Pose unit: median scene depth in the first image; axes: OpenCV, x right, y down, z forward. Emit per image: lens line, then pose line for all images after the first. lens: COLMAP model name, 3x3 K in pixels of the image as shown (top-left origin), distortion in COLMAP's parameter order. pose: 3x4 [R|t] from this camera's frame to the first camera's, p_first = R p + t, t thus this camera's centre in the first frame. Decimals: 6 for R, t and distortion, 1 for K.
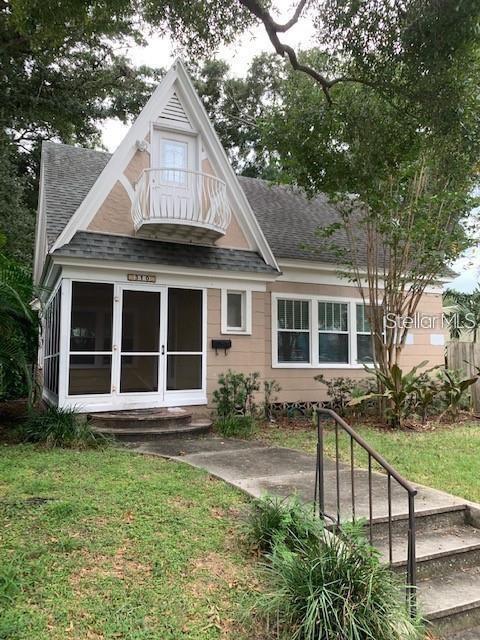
lens RADIAL K [[488.3, 0, 240.0], [0, 488.3, 320.0], [0, 0, 1]] dist [0.009917, 0.000513]
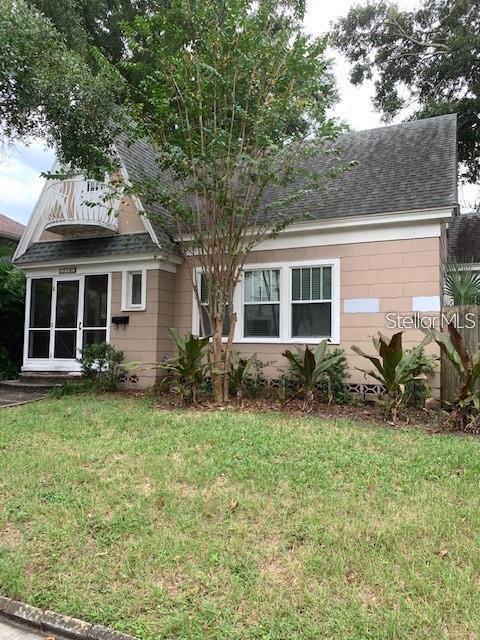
lens RADIAL K [[488.3, 0, 240.0], [0, 488.3, 320.0], [0, 0, 1]] dist [0.009917, 0.000513]
pose [[0.655514, -0.025704, -0.754745, 1.006484], [0.060345, 0.998008, 0.018422, 0.044991], [0.752768, -0.057621, 0.655759, 0.461035]]
